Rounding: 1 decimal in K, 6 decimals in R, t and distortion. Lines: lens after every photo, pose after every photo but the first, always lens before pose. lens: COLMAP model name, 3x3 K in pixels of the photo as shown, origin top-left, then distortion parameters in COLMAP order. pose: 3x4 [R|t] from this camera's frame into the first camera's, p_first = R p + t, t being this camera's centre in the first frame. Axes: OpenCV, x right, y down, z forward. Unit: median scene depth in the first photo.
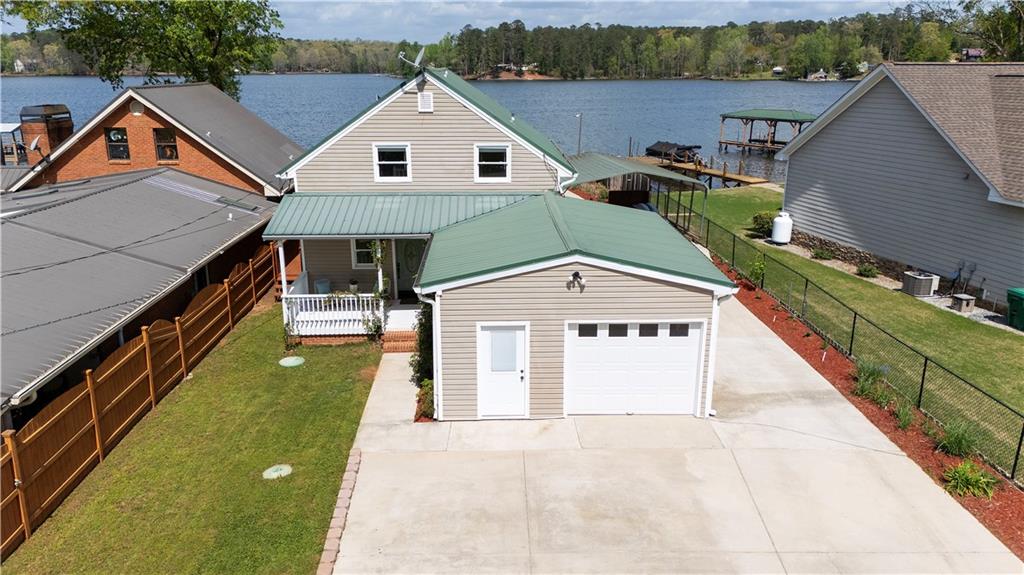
lens RADIAL K [[749.2, 0, 512.0], [0, 749.2, 287.5], [0, 0, 1]] dist [0.046283, -0.043755]
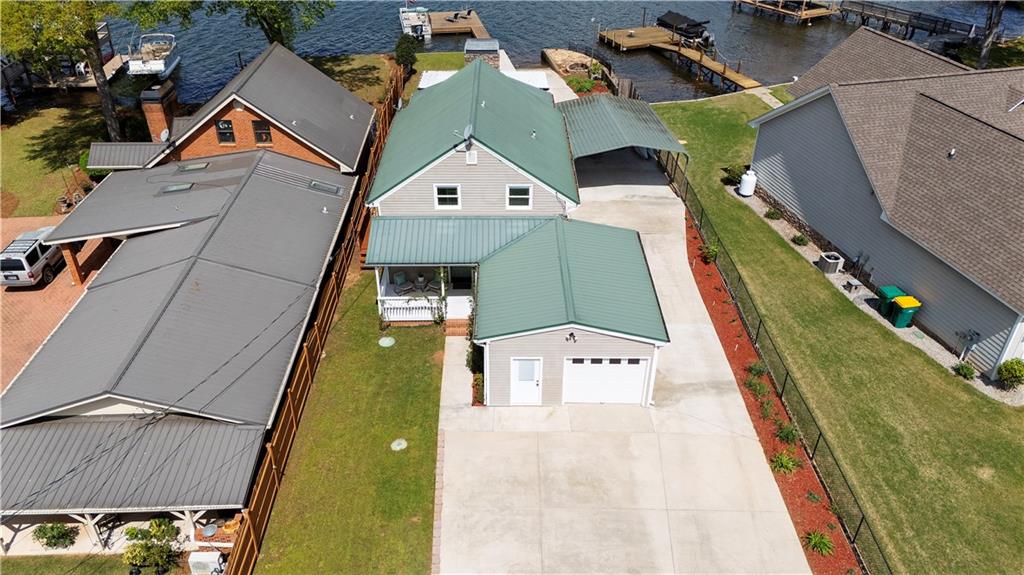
lens RADIAL K [[749.2, 0, 512.0], [0, 749.2, 287.5], [0, 0, 1]] dist [0.046283, -0.043755]
pose [[0.999754, 0.015857, -0.015517, -0.016913], [-0.010670, 0.956850, 0.290387, -0.459856], [0.019452, -0.290150, 0.956784, -0.425839]]
